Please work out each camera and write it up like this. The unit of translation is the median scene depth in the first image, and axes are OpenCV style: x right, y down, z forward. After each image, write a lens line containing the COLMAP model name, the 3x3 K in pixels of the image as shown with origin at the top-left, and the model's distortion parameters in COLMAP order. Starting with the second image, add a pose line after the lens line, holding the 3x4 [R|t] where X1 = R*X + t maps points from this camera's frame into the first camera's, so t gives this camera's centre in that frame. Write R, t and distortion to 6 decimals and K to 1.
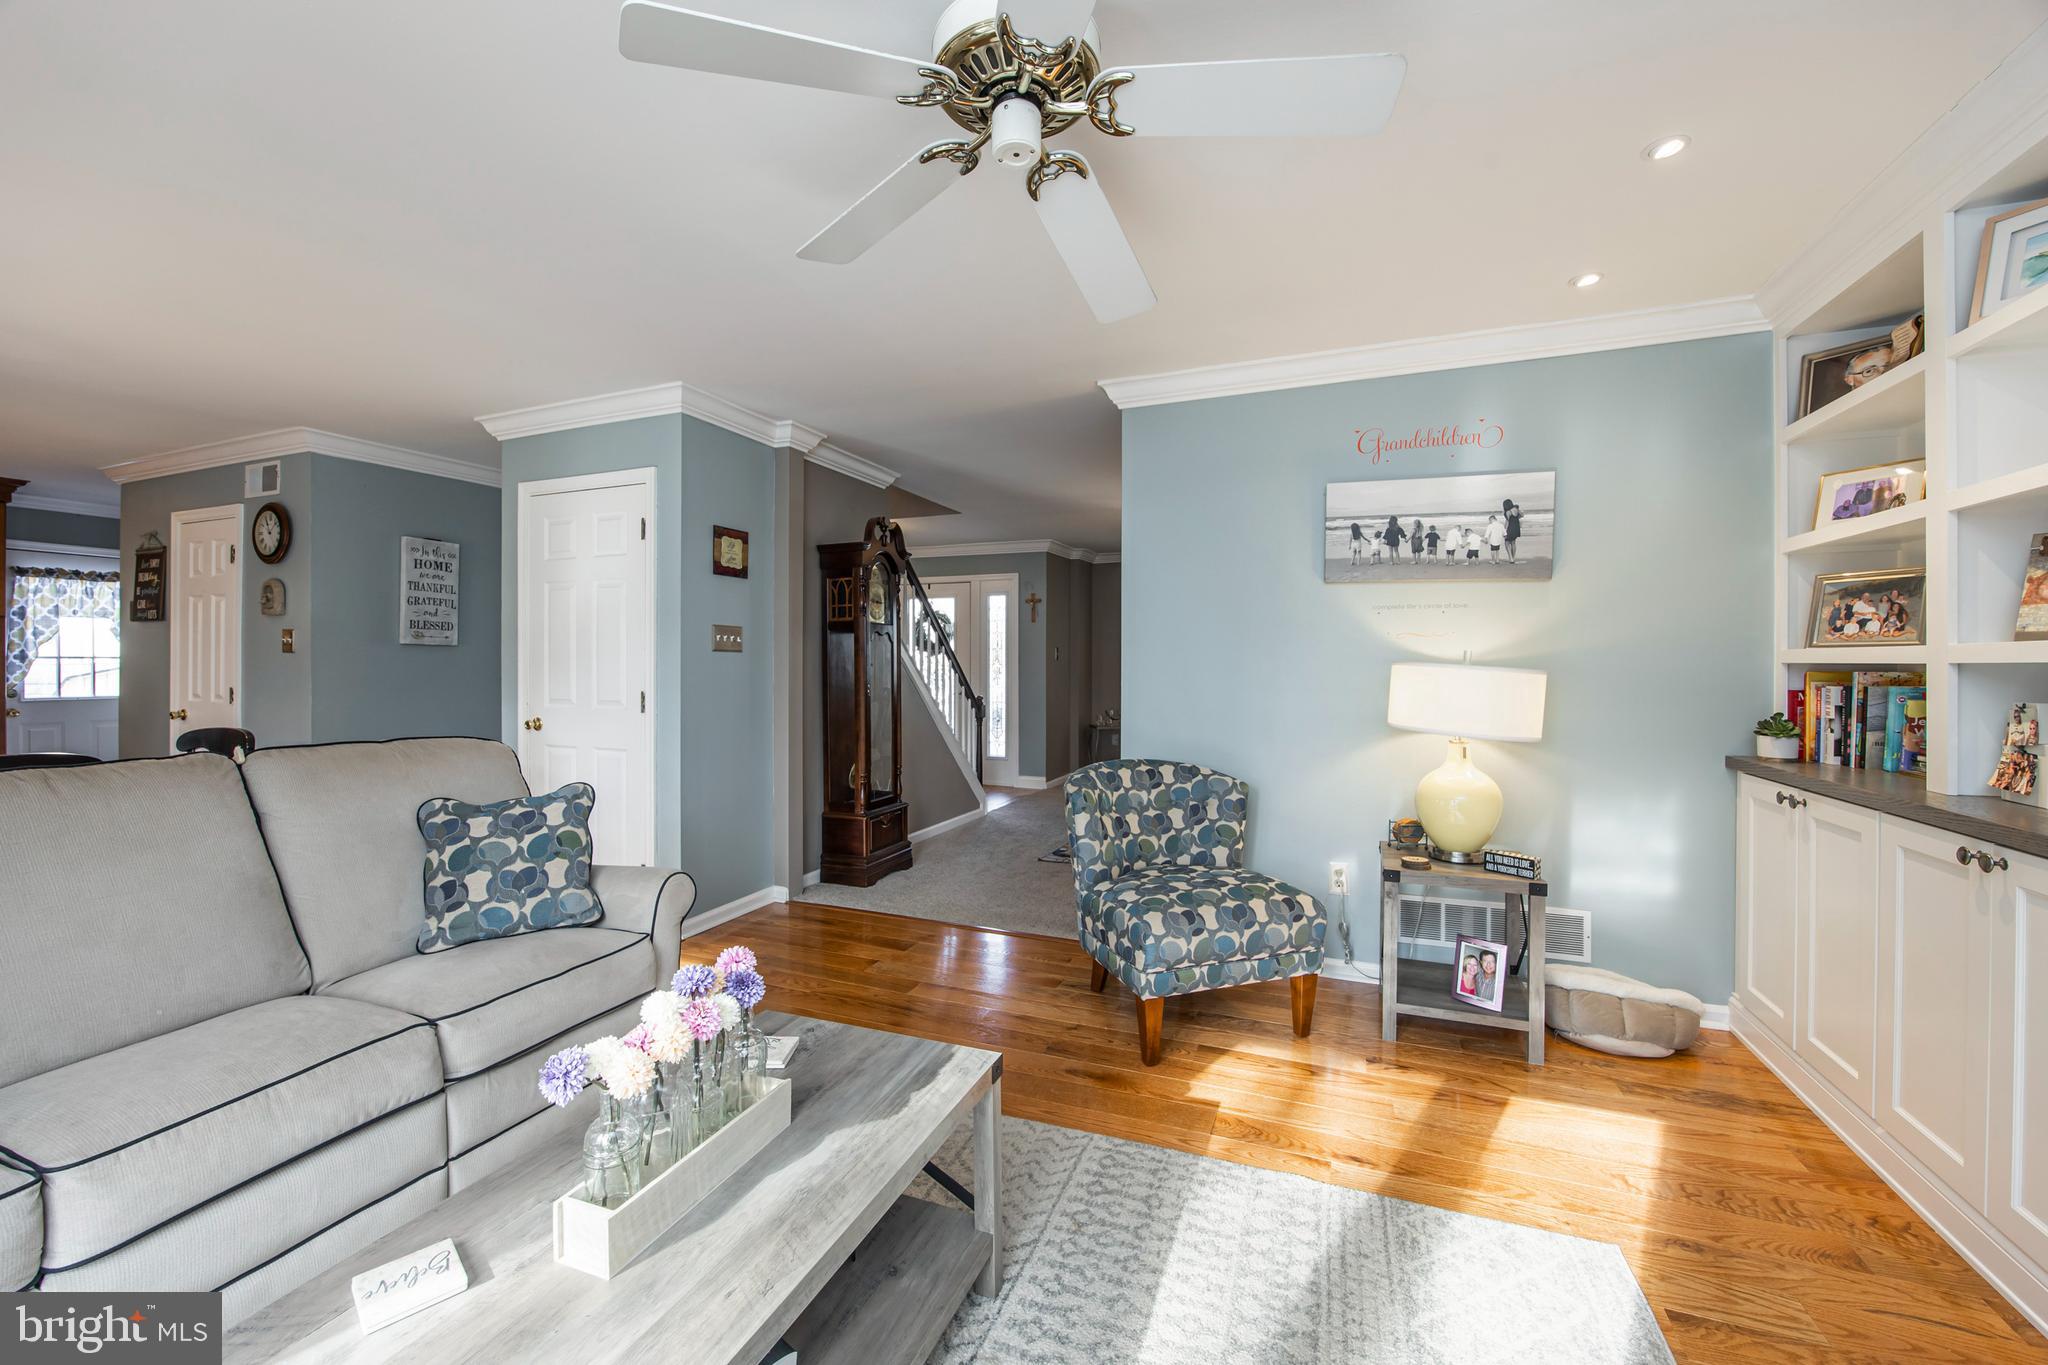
lens RADIAL K [[807.9, 0, 1016.0], [0, 807.9, 661.7], [0, 0, 1]] dist [-0.011938, 0.000625]
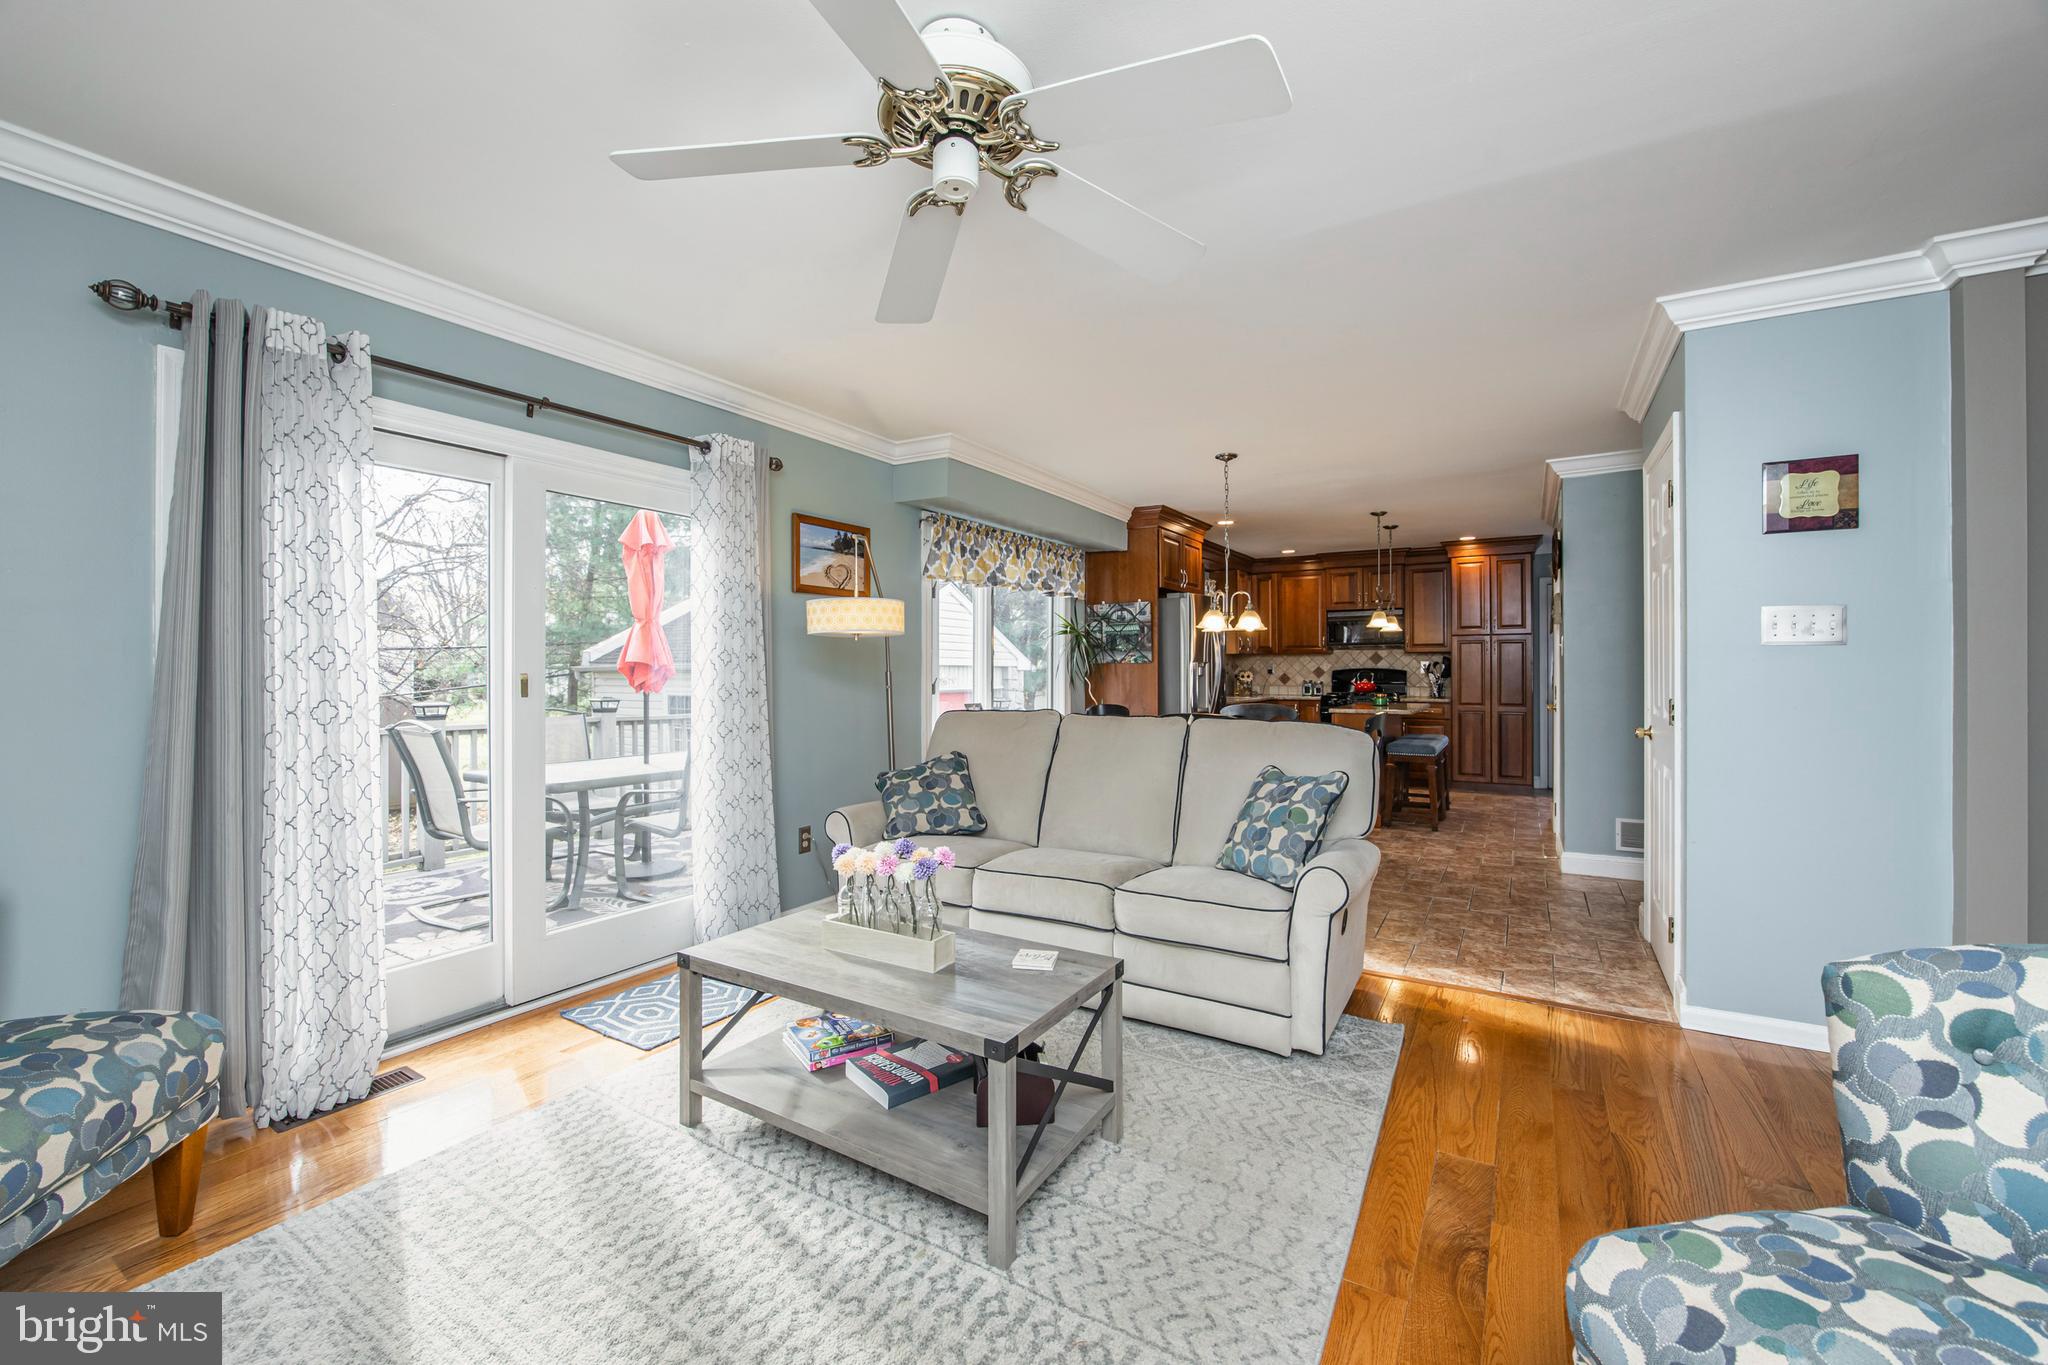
lens RADIAL K [[832.1, 0, 1013.6], [0, 832.1, 666.3], [0, 0, 1]] dist [-0.002240, -0.000205]
pose [[-0.161098, -0.003611, -0.986932, 0.353885], [0.004185, 0.999982, -0.004342, 0.003572], [0.986929, -0.004830, -0.161080, 0.394594]]
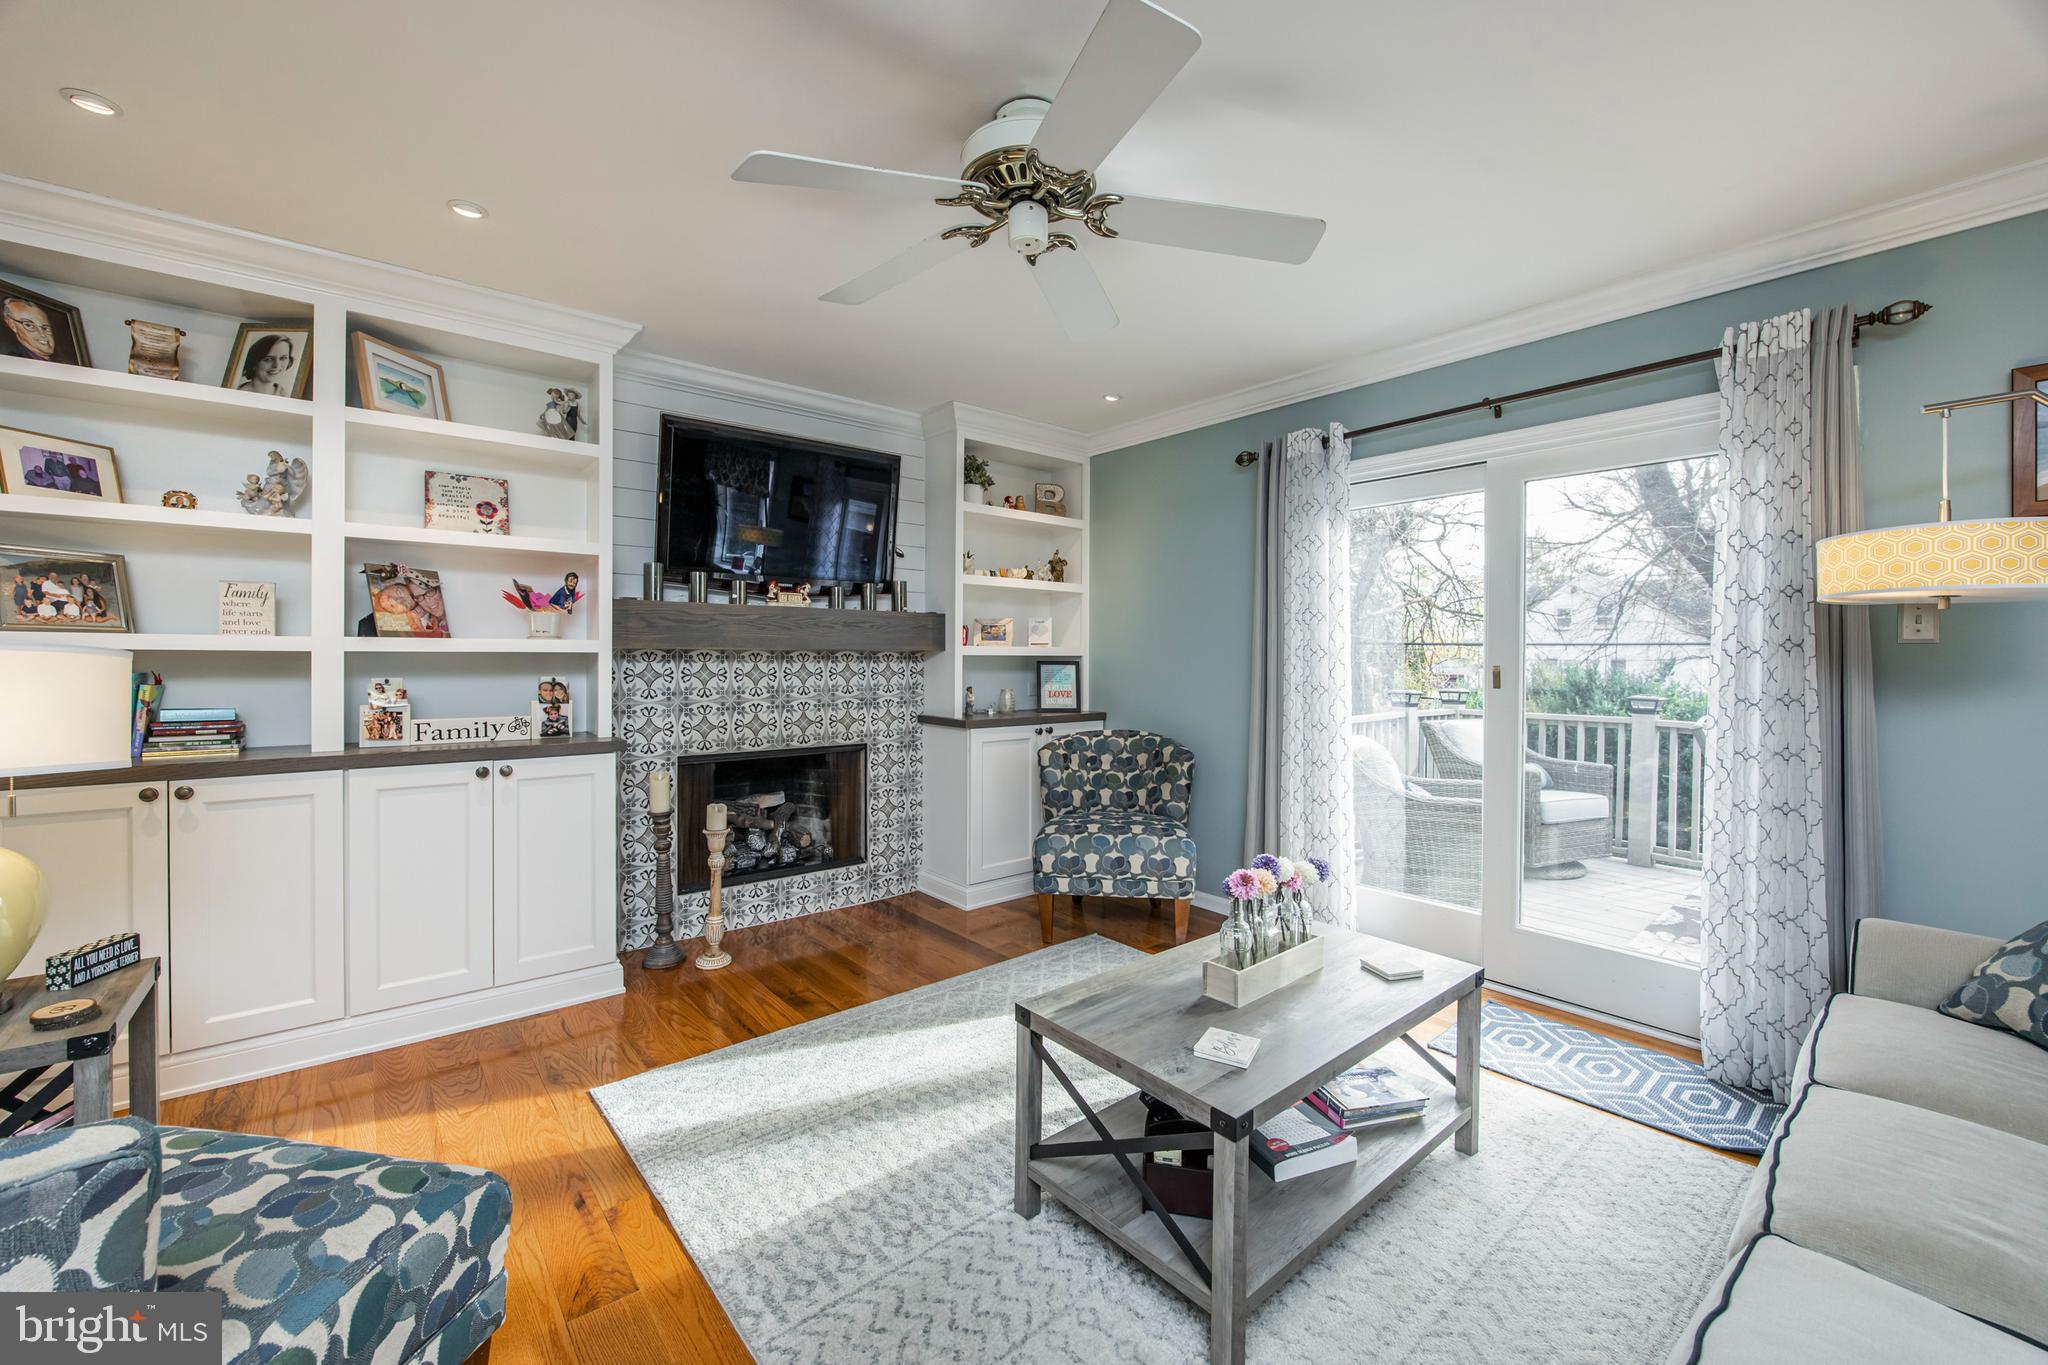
lens RADIAL K [[807.9, 0, 1016.0], [0, 807.9, 661.7], [0, 0, 1]] dist [-0.011938, 0.000625]
pose [[-0.885003, -0.007876, 0.465519, -0.180589], [-0.007881, 0.999967, 0.001935, 0.003274], [-0.465518, -0.001956, -0.885036, 0.670627]]
